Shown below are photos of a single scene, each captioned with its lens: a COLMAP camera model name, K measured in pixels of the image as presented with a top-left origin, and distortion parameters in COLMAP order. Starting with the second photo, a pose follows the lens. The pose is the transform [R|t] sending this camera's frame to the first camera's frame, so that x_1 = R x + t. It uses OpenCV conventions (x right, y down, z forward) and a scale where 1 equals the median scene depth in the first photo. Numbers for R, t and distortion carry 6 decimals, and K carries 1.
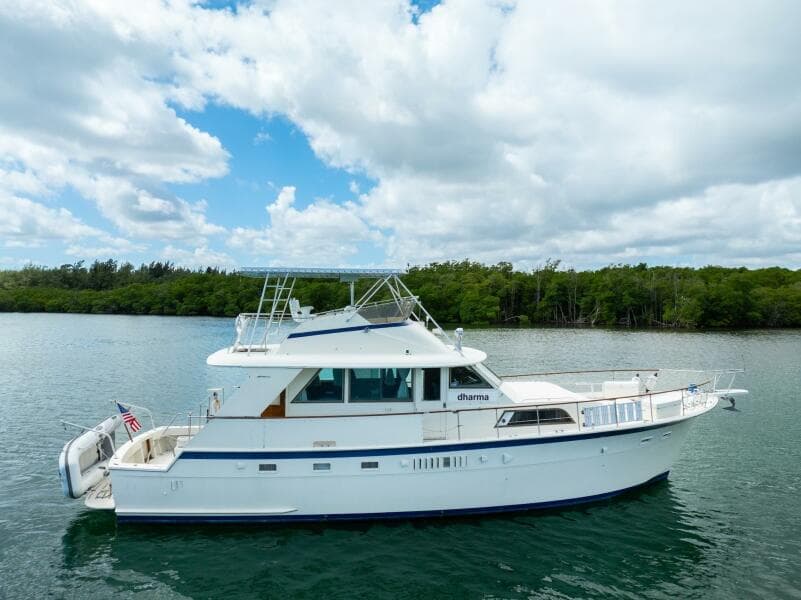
lens RADIAL K [[535.3, 0, 400.5], [0, 535.3, 300.0], [0, 0, 1]] dist [-0.001952, -0.074710]
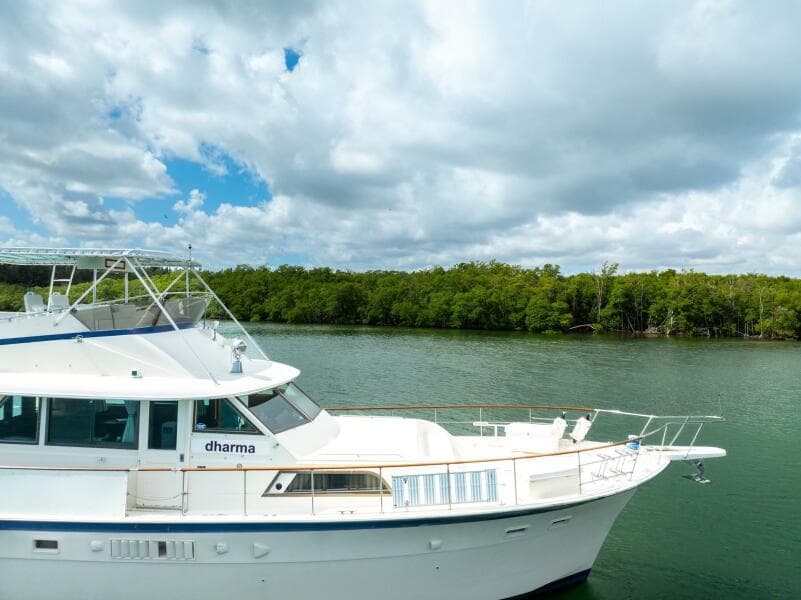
lens RADIAL K [[535.3, 0, 400.5], [0, 535.3, 300.0], [0, 0, 1]] dist [-0.001952, -0.074710]
pose [[0.990669, 0.013101, -0.135660, 0.425267], [-0.014440, 0.999856, -0.008891, 0.006154], [0.135524, 0.010767, 0.990716, 0.387183]]
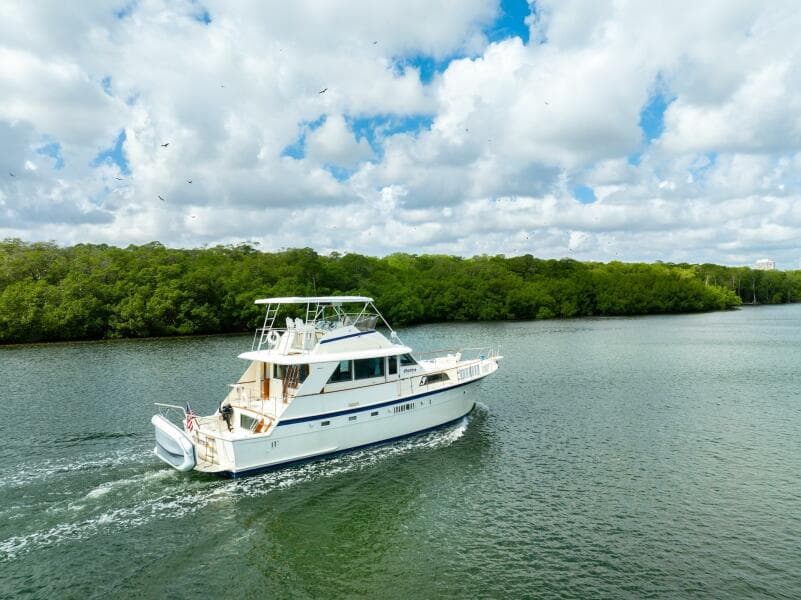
lens RADIAL K [[535.3, 0, 400.5], [0, 535.3, 300.0], [0, 0, 1]] dist [-0.001952, -0.074710]
pose [[0.811627, -0.014934, 0.583985, -0.921236], [-0.000620, 0.999651, 0.026426, -0.097647], [-0.584175, -0.021810, 0.811334, -0.413180]]
